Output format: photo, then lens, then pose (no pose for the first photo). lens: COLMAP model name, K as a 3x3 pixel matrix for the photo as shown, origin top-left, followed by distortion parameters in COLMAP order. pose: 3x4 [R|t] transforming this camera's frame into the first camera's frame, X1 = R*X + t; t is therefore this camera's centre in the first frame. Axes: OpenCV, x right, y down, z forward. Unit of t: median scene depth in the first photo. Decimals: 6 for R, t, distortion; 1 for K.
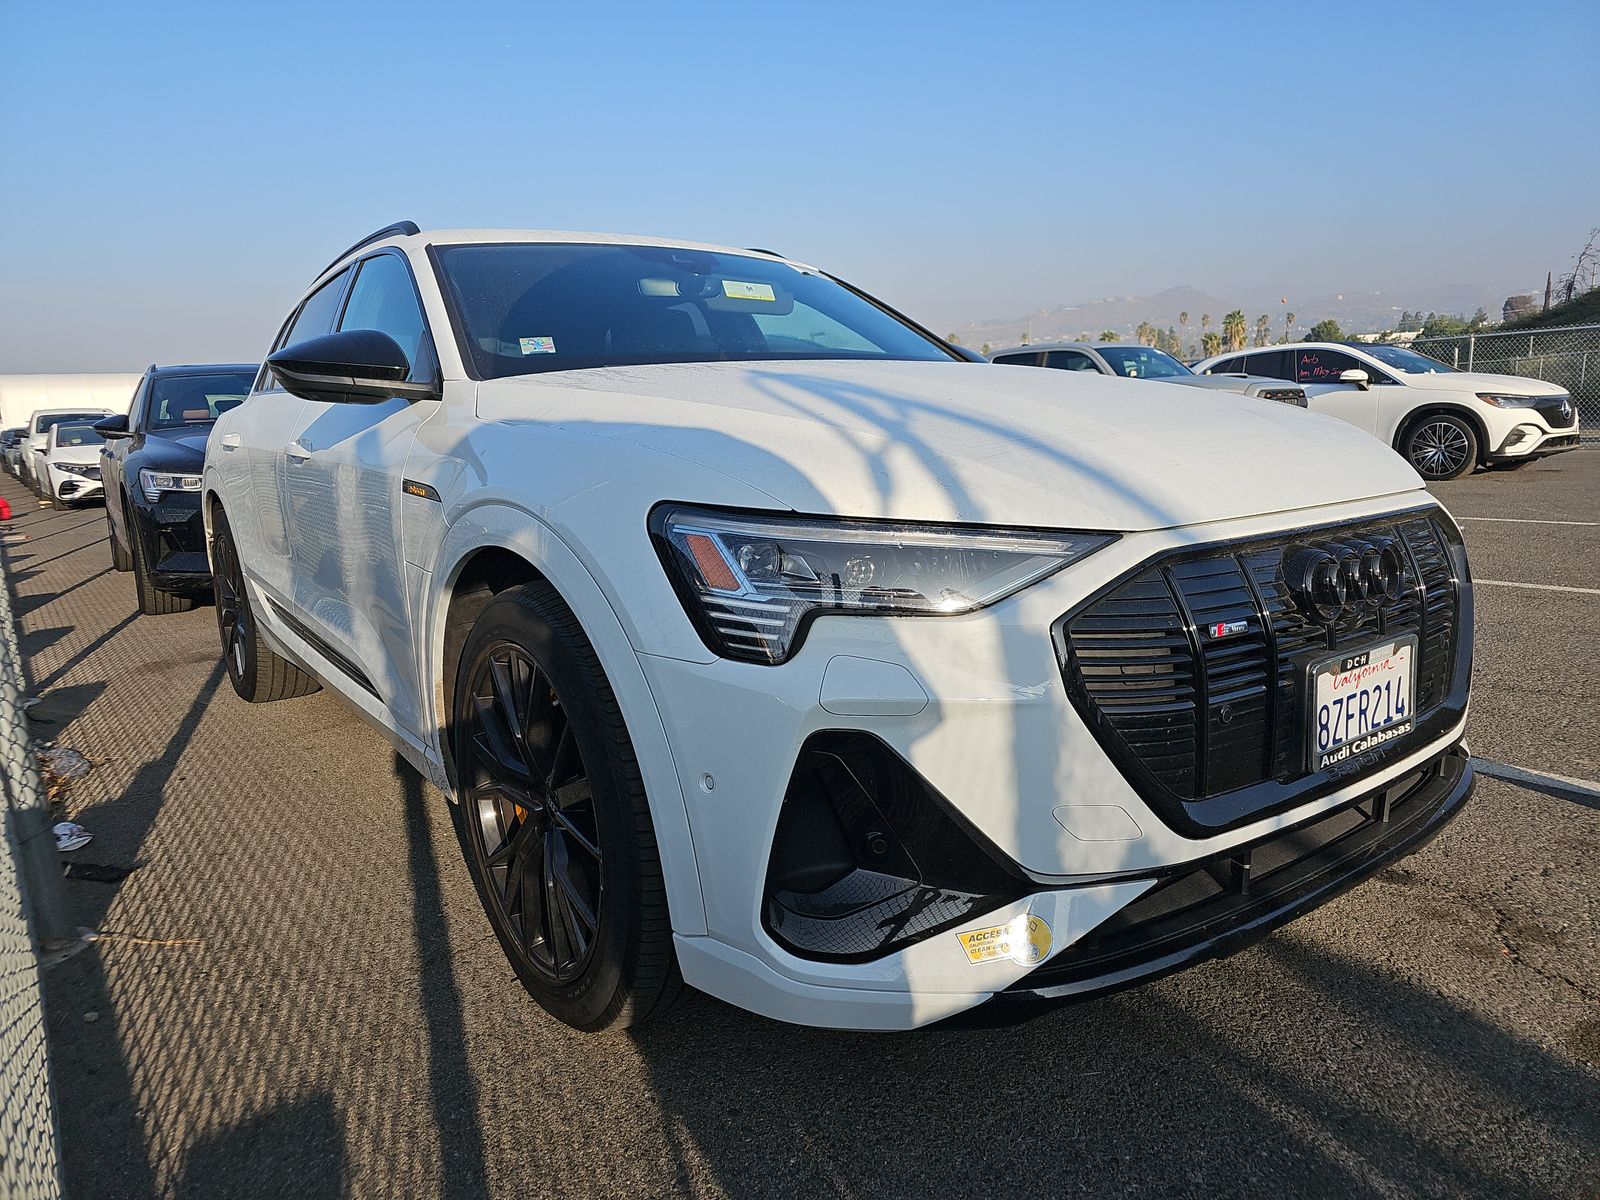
lens RADIAL K [[1065.0, 0, 800.0], [0, 1065.0, 600.0], [0, 0, 1]] dist [0.038612, -0.001483]
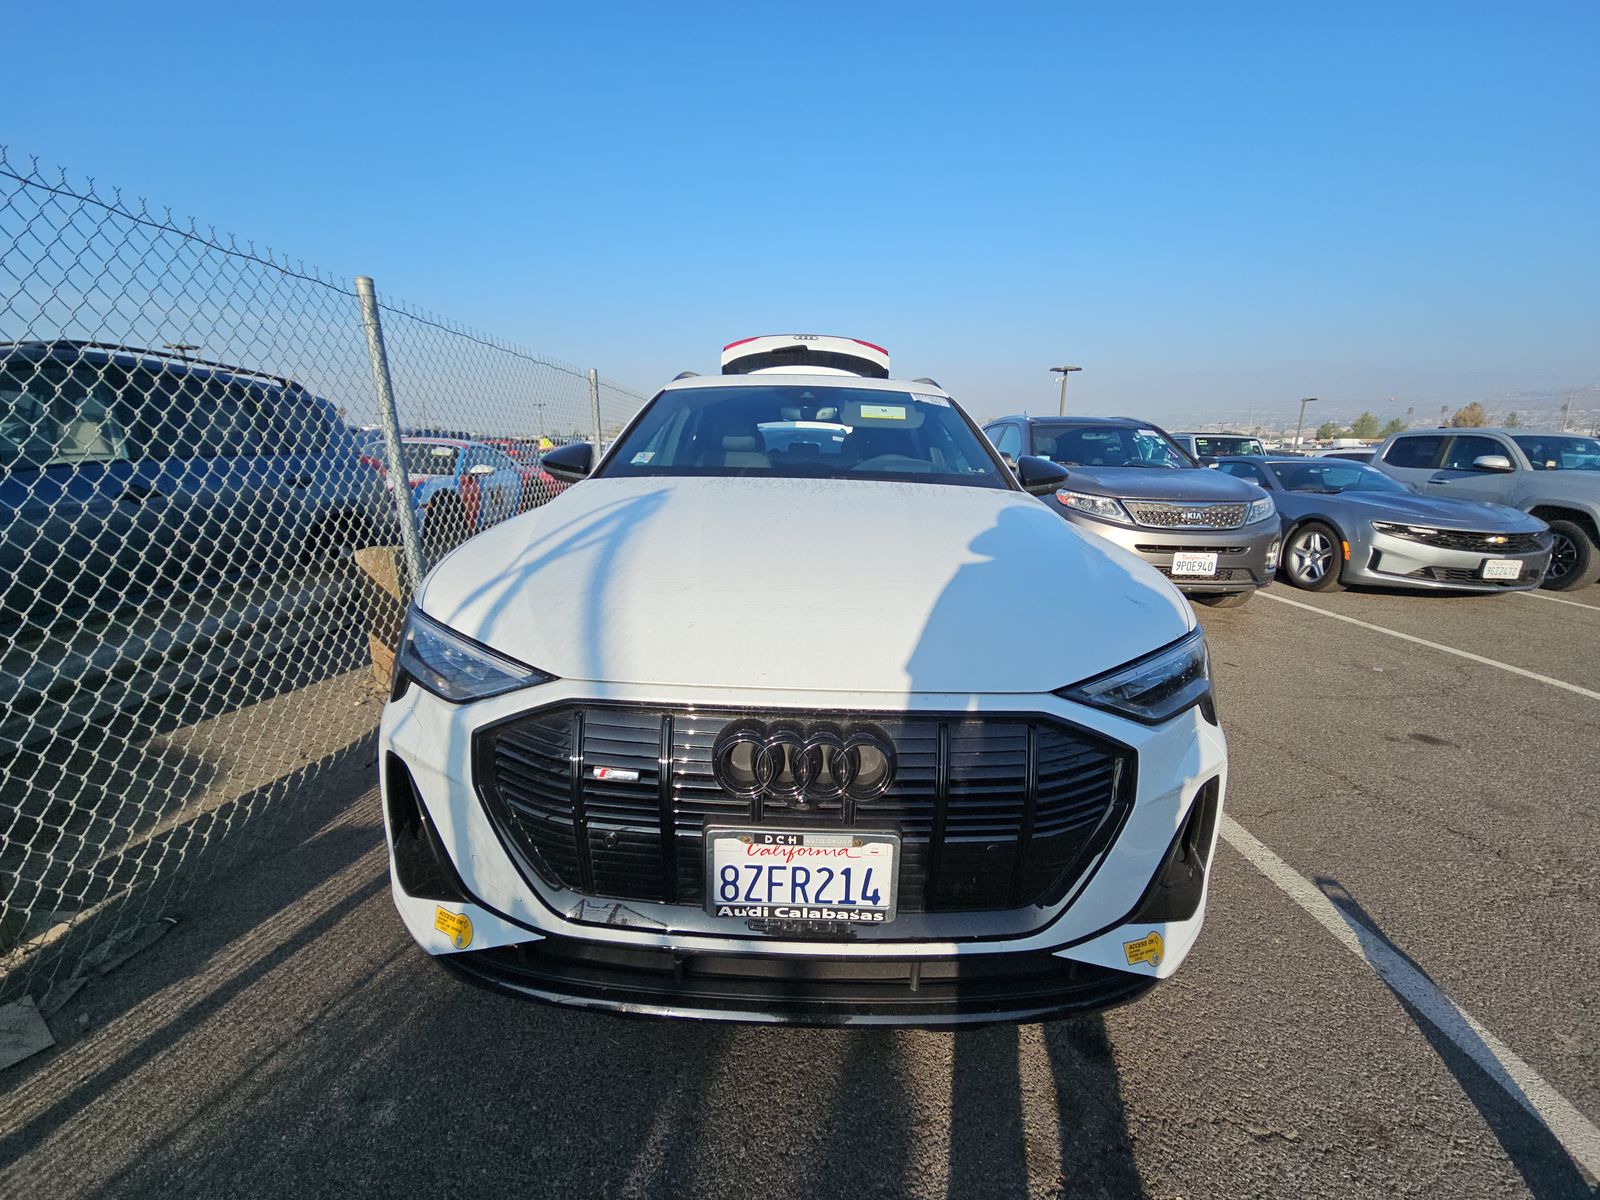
lens RADIAL K [[652.5, 0, 794.6], [0, 652.5, 597.4], [0, 0, 1]] dist [0.016041, -0.009950]
pose [[0.790888, 0.195309, -0.579957, 0.859135], [-0.161919, 0.980714, 0.109459, -0.256860], [0.590151, 0.007336, 0.807260, 0.468146]]
